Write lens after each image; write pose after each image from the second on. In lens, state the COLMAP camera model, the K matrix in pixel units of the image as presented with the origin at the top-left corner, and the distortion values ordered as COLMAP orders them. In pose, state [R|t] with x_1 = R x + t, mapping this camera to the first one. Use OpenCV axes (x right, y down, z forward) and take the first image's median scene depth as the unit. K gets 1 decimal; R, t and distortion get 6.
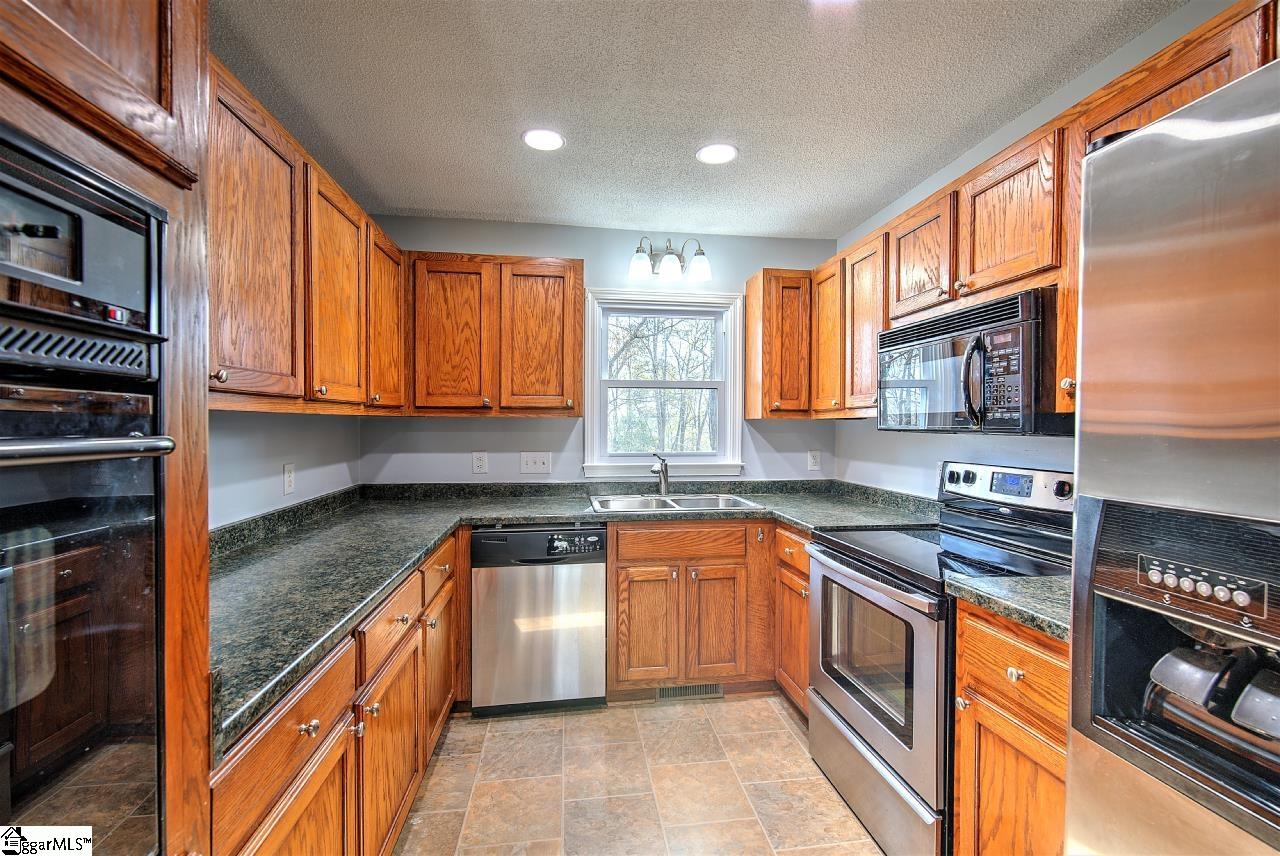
lens RADIAL K [[554.9, 0, 648.4], [0, 554.9, 429.9], [0, 0, 1]] dist [0.004839, 0.000084]
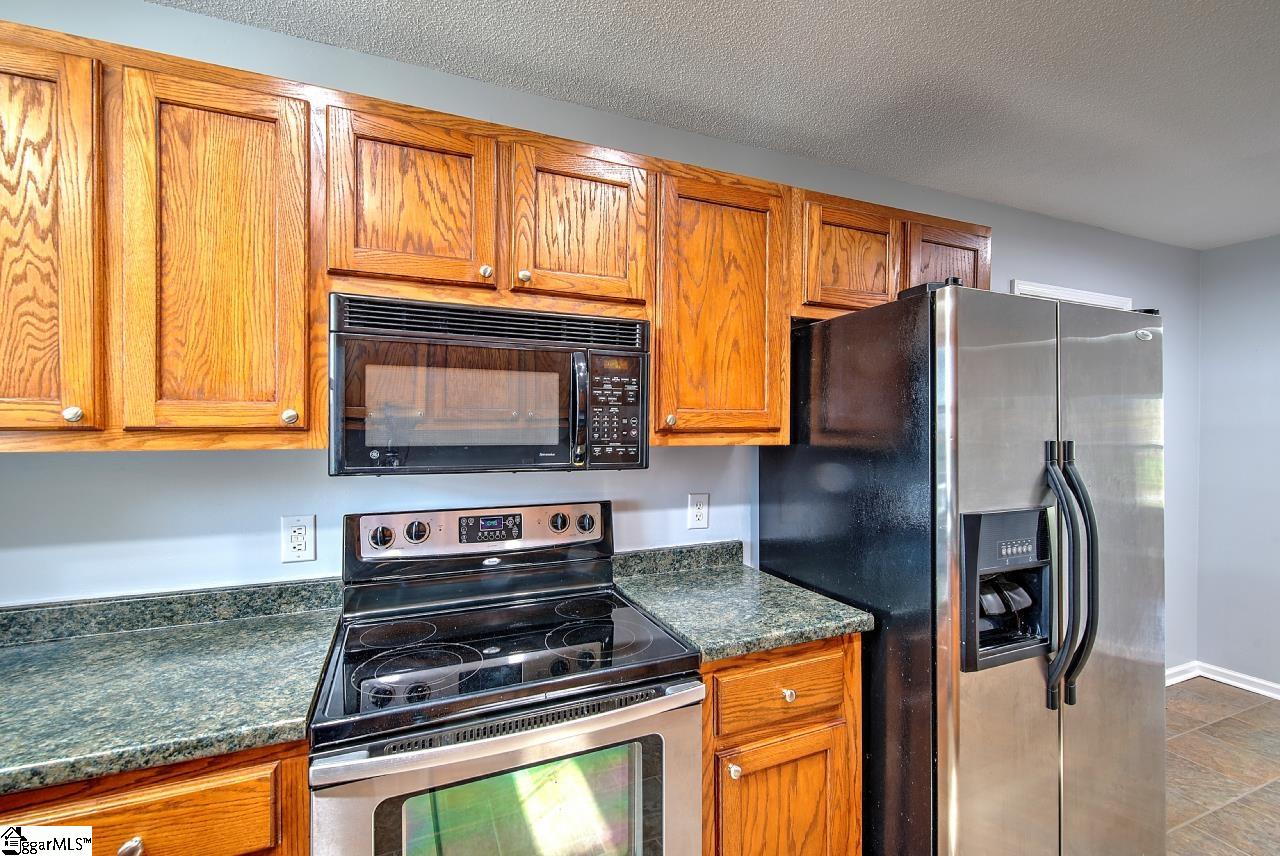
lens RADIAL K [[554.9, 0, 648.4], [0, 554.9, 429.9], [0, 0, 1]] dist [0.004839, 0.000084]
pose [[-0.248617, -0.010755, 0.968542, -0.234694], [0.002166, 0.999930, 0.011660, -0.066513], [-0.968600, 0.004996, -0.248576, 1.132189]]
